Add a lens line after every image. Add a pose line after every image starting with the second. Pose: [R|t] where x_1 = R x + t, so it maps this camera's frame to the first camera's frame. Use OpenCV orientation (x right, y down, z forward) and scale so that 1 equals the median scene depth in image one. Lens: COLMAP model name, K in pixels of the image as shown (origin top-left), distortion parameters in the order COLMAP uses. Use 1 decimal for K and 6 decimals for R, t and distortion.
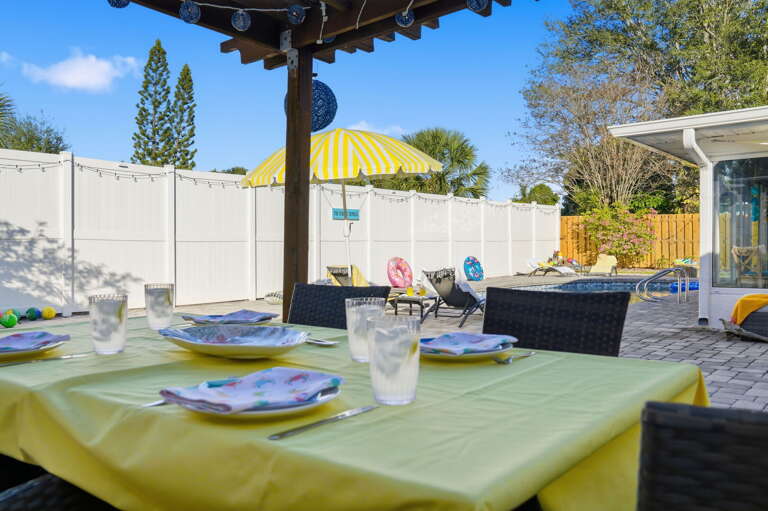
lens RADIAL K [[677.9, 0, 382.3], [0, 677.9, 253.3], [0, 0, 1]] dist [-0.037295, 0.052522]
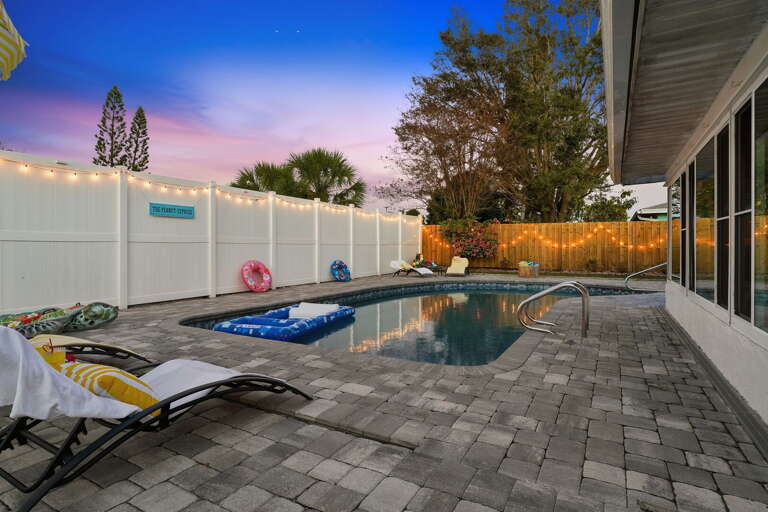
lens RADIAL K [[395.0, 0, 386.0], [0, 395.0, 253.1], [0, 0, 1]] dist [-0.003576, -0.004552]
pose [[0.988390, 0.002778, 0.151910, 0.096979], [-0.002701, 0.999996, -0.000715, -0.003649], [-0.151911, 0.000296, 0.988394, 0.327249]]
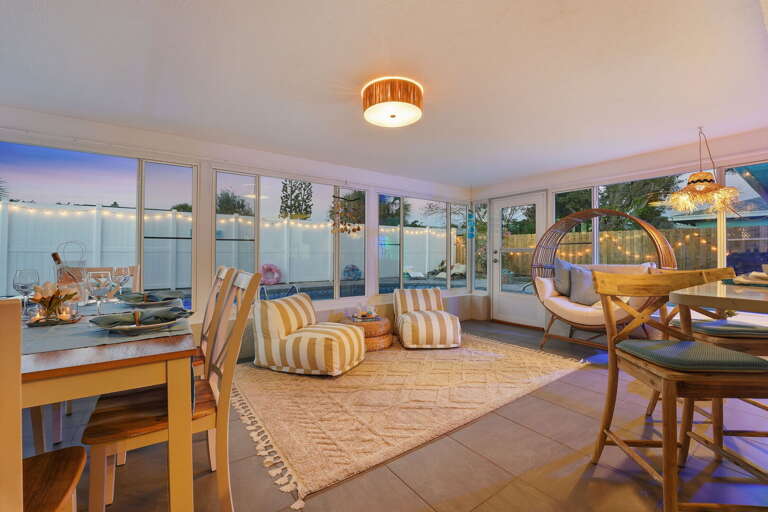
lens RADIAL K [[323.4, 0, 386.0], [0, 323.4, 255.5], [0, 0, 1]] dist [0.000713, 0.000011]
pose [[0.966092, 0.008862, -0.258047, 0.338106], [-0.012390, 0.999851, -0.012051, -0.005084], [0.257901, 0.014839, 0.966057, 0.301807]]
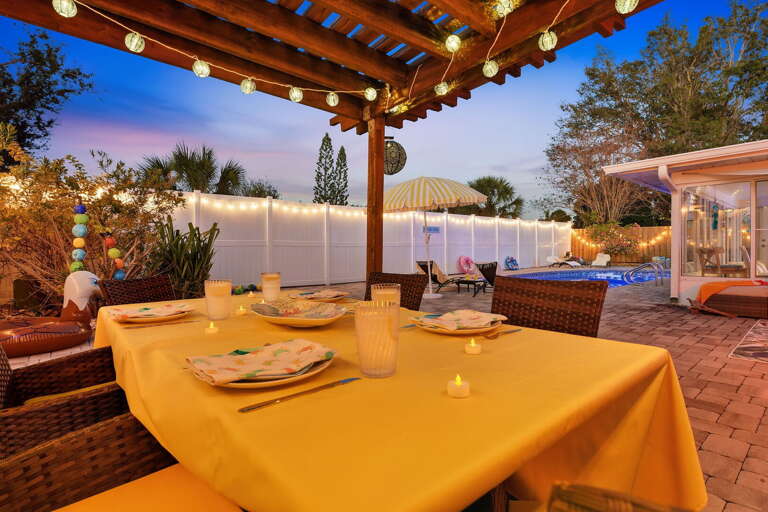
lens RADIAL K [[395.0, 0, 381.0], [0, 395.0, 255.1], [0, 0, 1]] dist [-0.003576, -0.004552]
pose [[0.980830, -0.002222, -0.194852, 0.011336], [0.002900, 0.999991, 0.003196, 0.000617], [0.194843, -0.003700, 0.980827, 0.023155]]
